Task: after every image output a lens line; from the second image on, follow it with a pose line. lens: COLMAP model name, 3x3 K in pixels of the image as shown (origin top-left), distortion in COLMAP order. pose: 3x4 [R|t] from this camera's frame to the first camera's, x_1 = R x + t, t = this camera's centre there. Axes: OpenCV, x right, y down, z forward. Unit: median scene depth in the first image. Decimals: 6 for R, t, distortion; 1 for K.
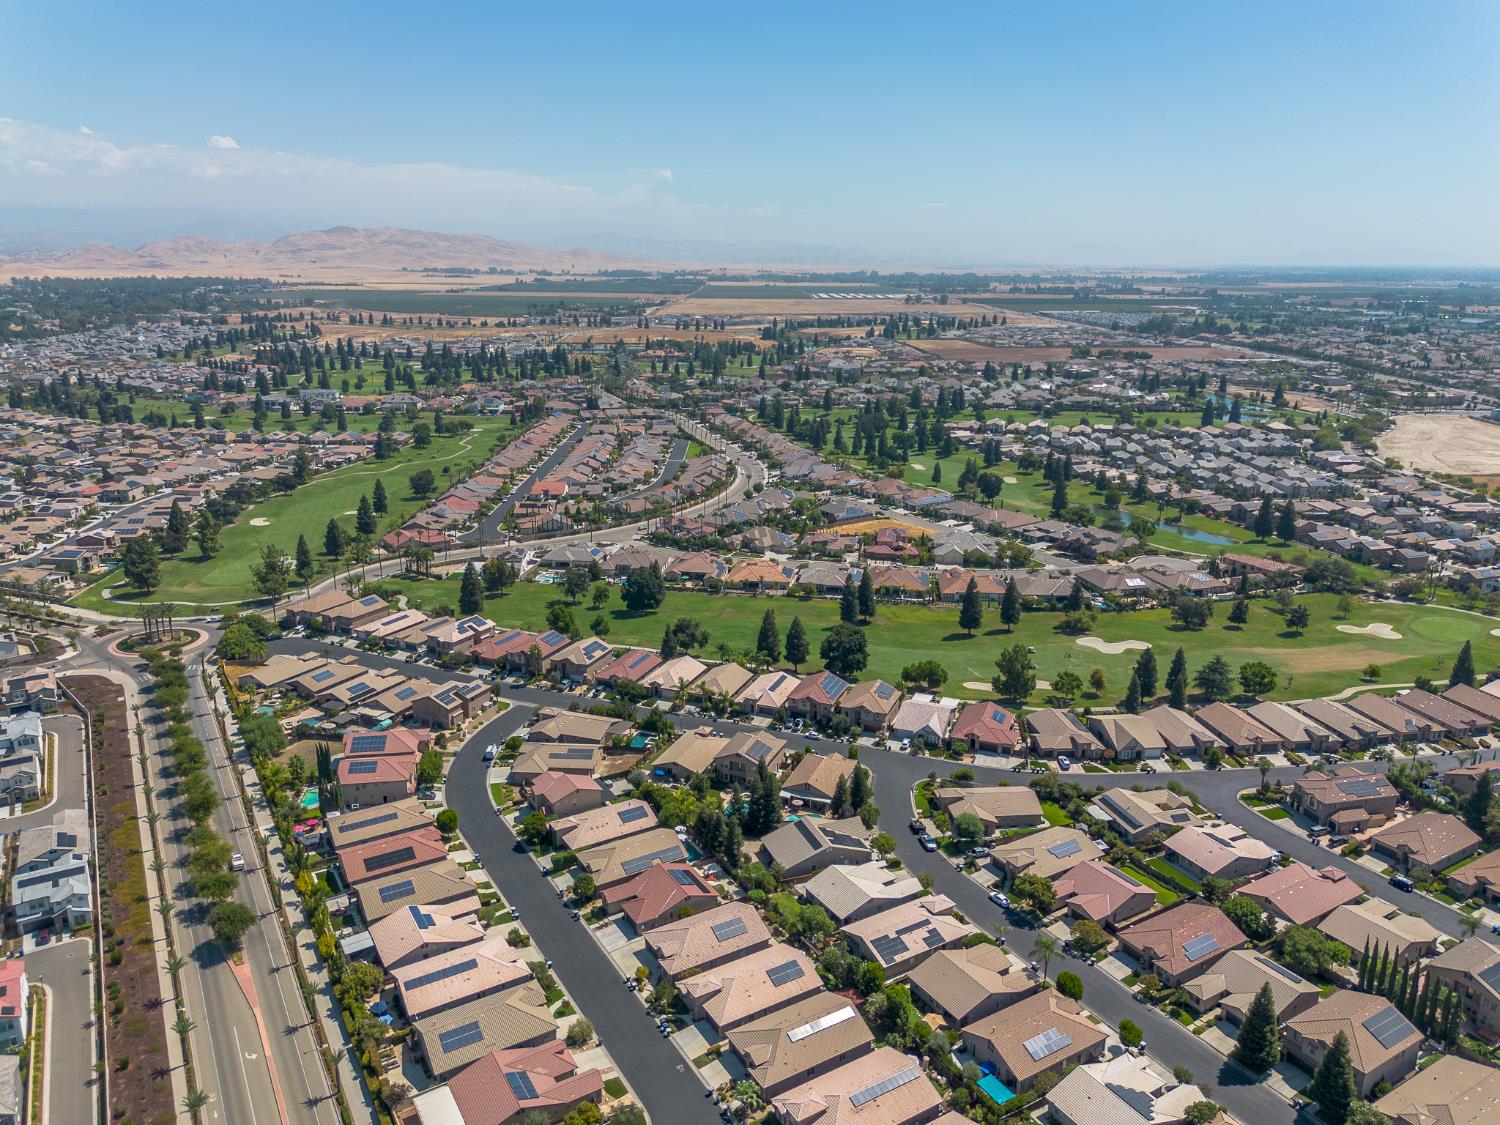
lens RADIAL K [[1066.0, 0, 750.0], [0, 1066.0, 562.5], [0, 0, 1]] dist [0.060427, -0.057047]
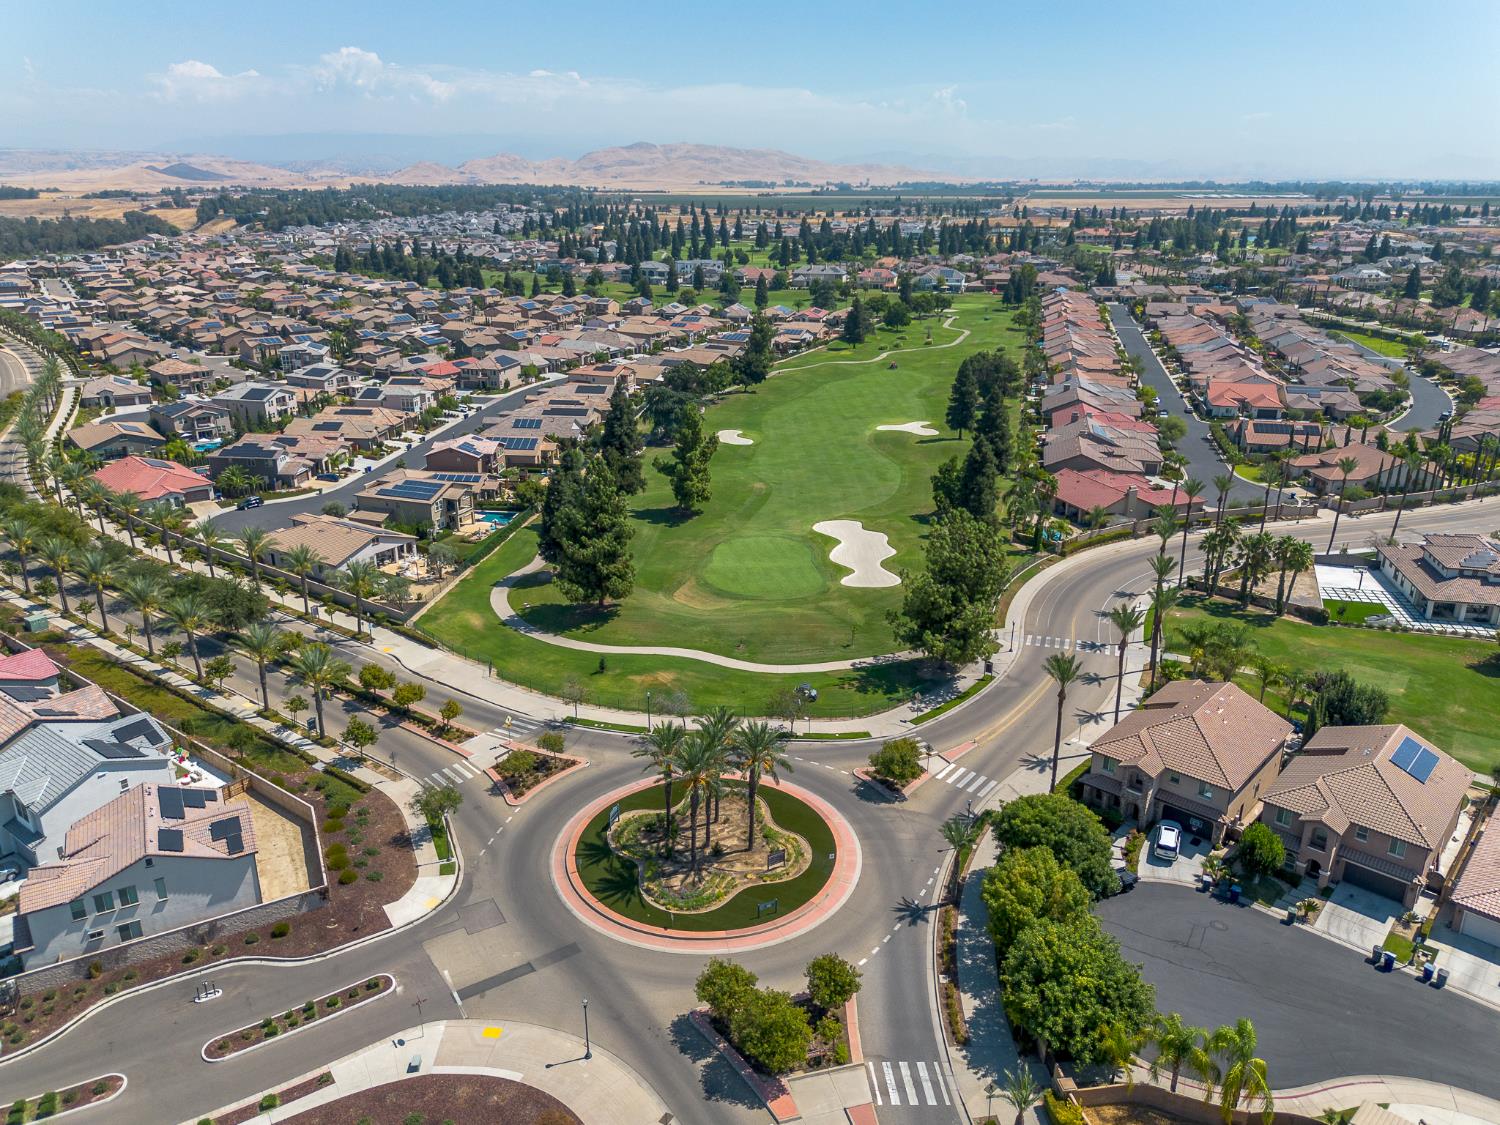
lens RADIAL K [[1066.0, 0, 750.0], [0, 1066.0, 562.5], [0, 0, 1]] dist [0.060427, -0.057047]
pose [[0.969893, 0.078005, -0.230699, -0.337590], [-0.062788, 0.995383, 0.072593, -0.015999], [0.235297, -0.055922, 0.970313, 0.519434]]
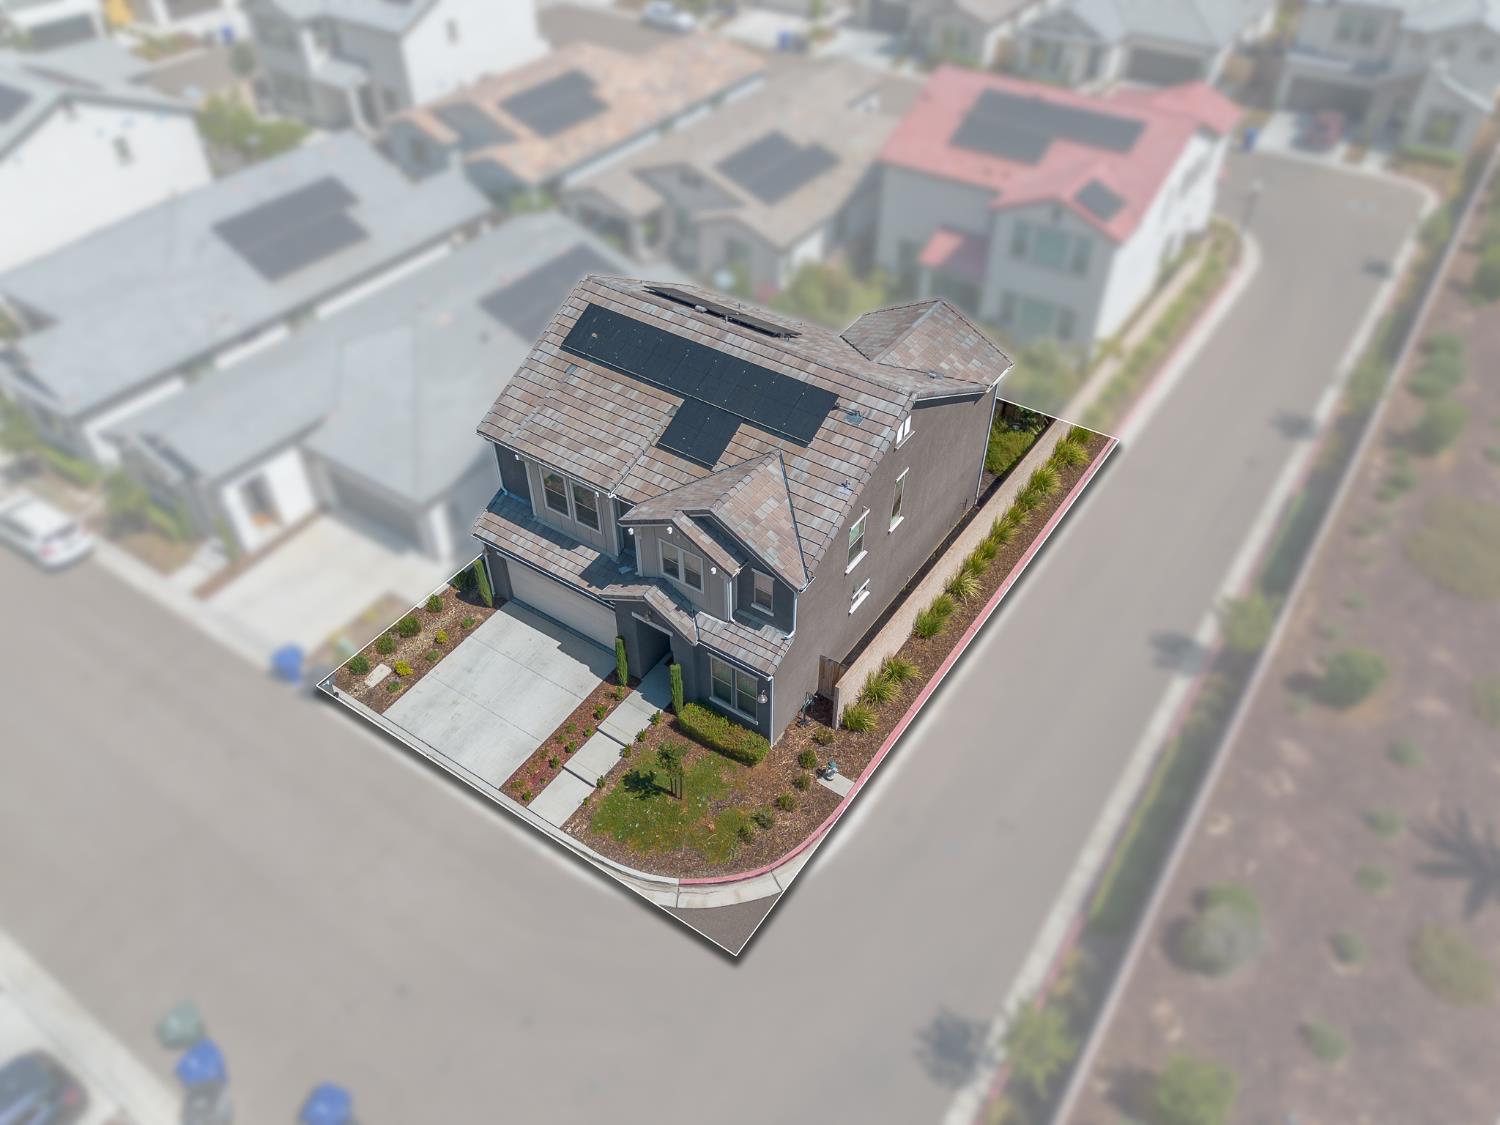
lens RADIAL K [[1066.0, 0, 750.0], [0, 1066.0, 562.5], [0, 0, 1]] dist [0.060427, -0.057047]
pose [[0.413797, 0.612436, -0.673568, -0.170331], [-0.245667, 0.787556, 0.565157, 0.122387], [0.876595, -0.068388, 0.476344, 0.274910]]
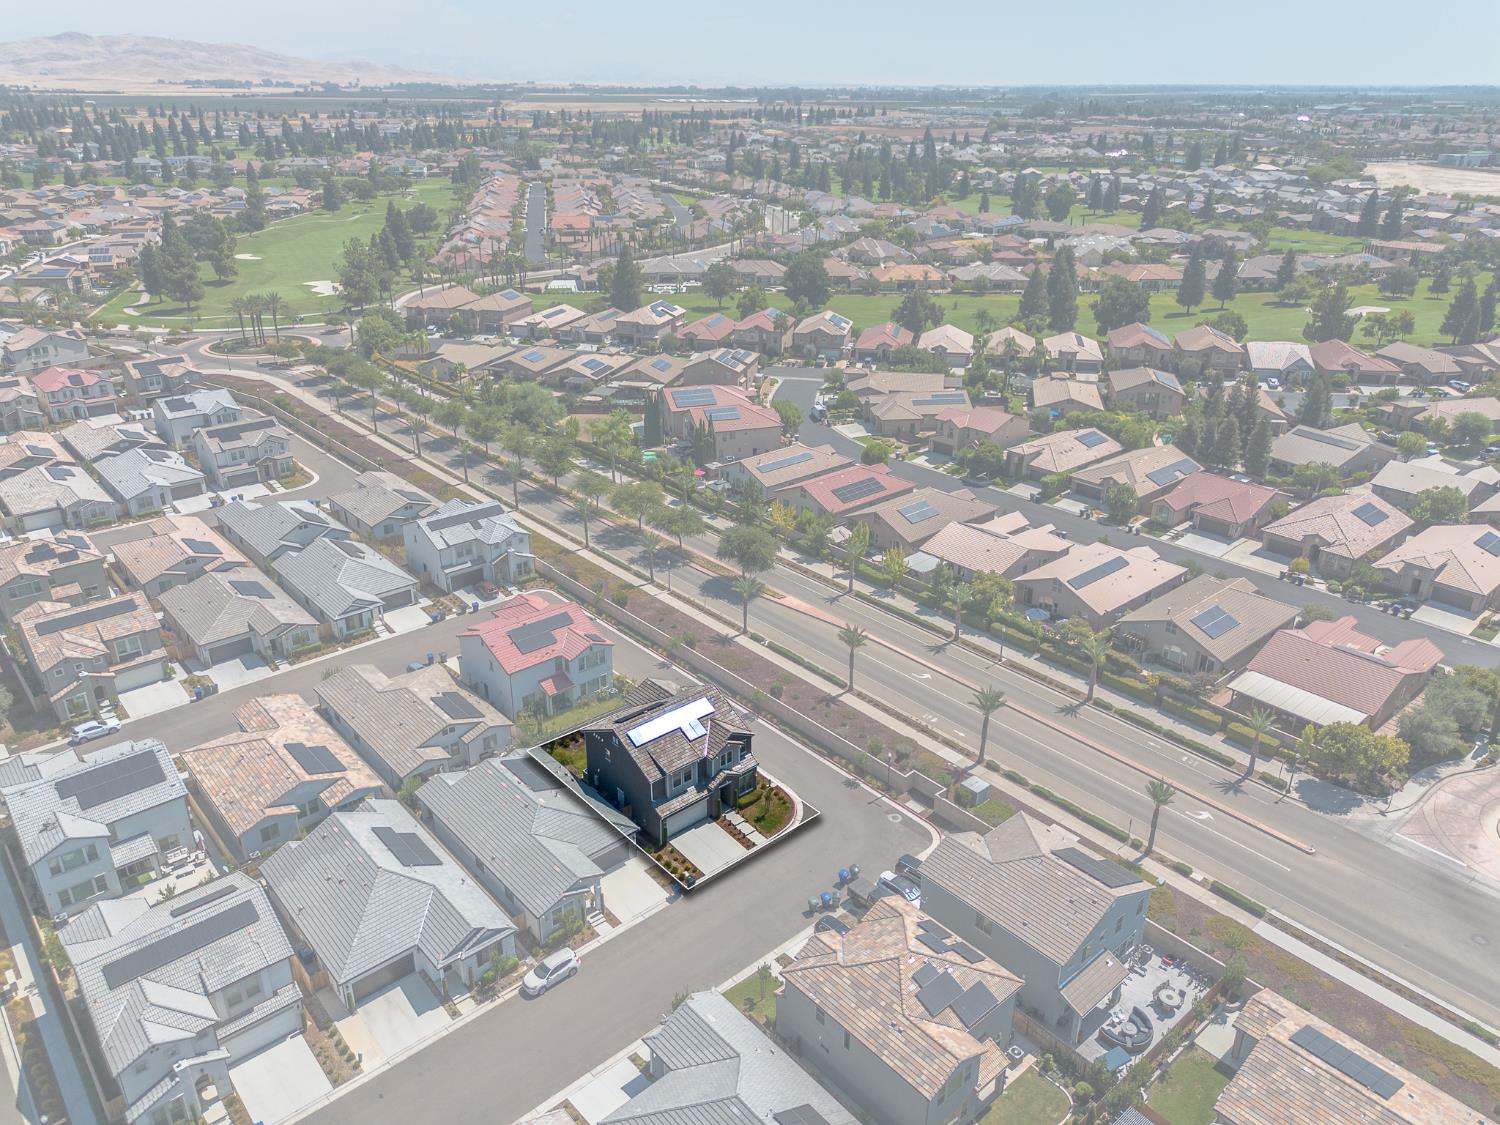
lens RADIAL K [[1066.0, 0, 750.0], [0, 1066.0, 562.5], [0, 0, 1]] dist [0.060427, -0.057047]
pose [[0.984759, -0.072386, 0.158145, -0.235854], [0.048977, 0.987893, 0.147204, 0.092311], [-0.166886, -0.137215, 0.976382, 0.111458]]
